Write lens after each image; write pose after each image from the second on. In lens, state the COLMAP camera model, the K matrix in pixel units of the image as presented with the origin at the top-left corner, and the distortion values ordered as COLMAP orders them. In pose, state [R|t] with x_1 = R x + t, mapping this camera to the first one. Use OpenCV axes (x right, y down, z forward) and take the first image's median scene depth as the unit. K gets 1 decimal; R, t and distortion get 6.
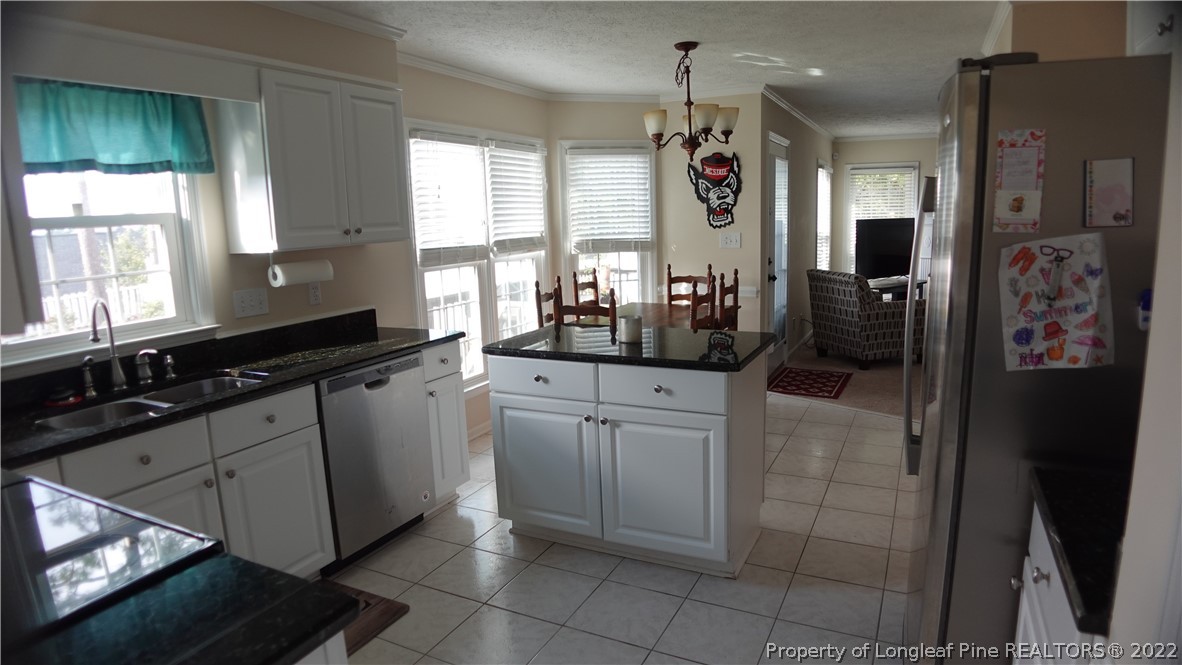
lens RADIAL K [[670.2, 0, 590.8], [0, 670.2, 339.2], [0, 0, 1]] dist [-0.091461, 0.018397]
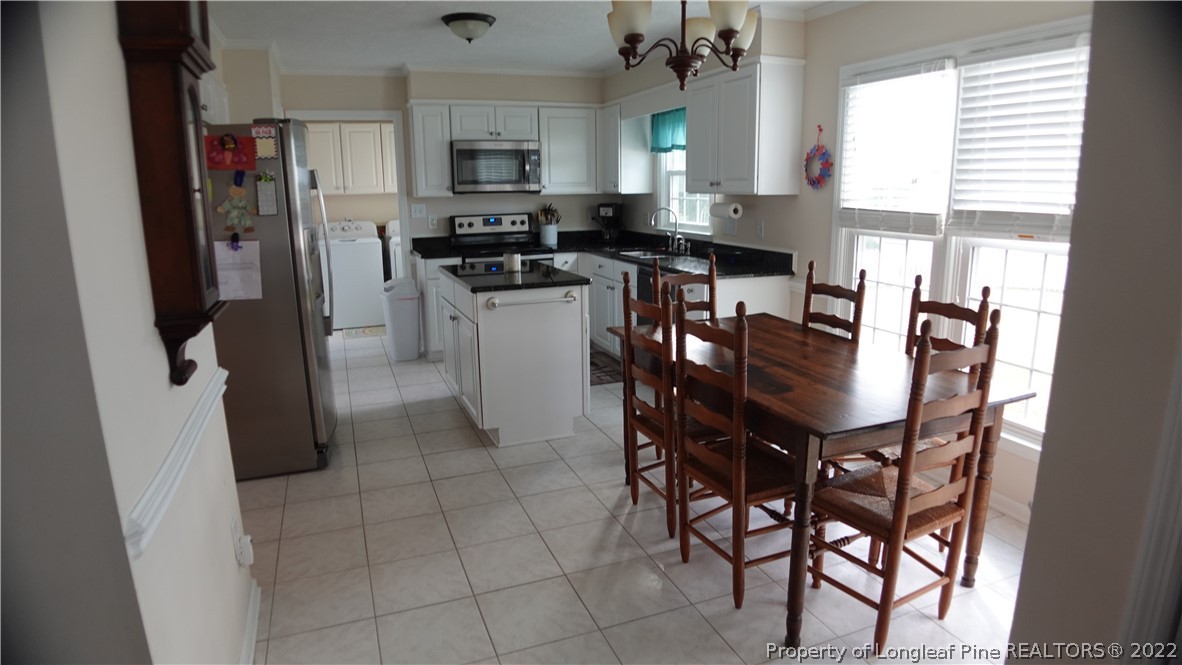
lens RADIAL K [[671.5, 0, 592.6], [0, 671.5, 330.5], [0, 0, 1]] dist [-0.094903, 0.020374]
pose [[-0.667020, 0.202553, -0.716977, 1.016201], [-0.096132, 0.930892, 0.352419, -0.401299], [0.738812, 0.303996, -0.601452, 2.030948]]
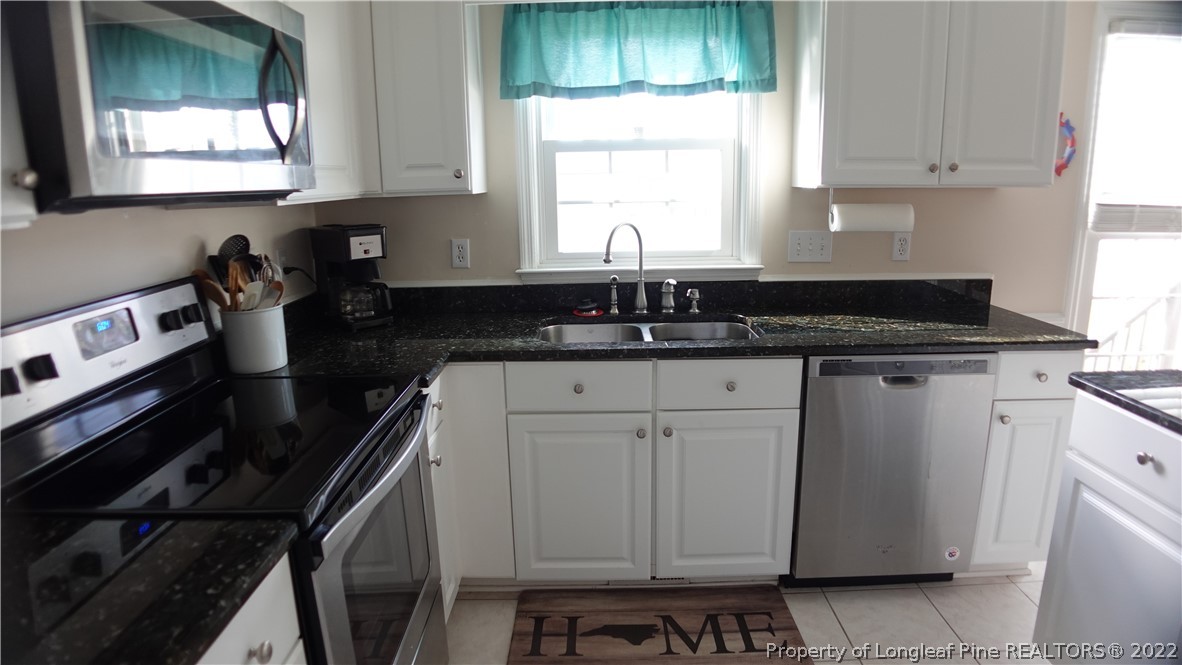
lens RADIAL K [[671.5, 0, 592.6], [0, 671.5, 330.5], [0, 0, 1]] dist [-0.094903, 0.020374]
pose [[0.455548, 0.228113, -0.860489, 0.136156], [-0.161112, 0.971776, 0.172321, -0.059756], [0.875511, 0.060134, 0.479442, 0.390488]]
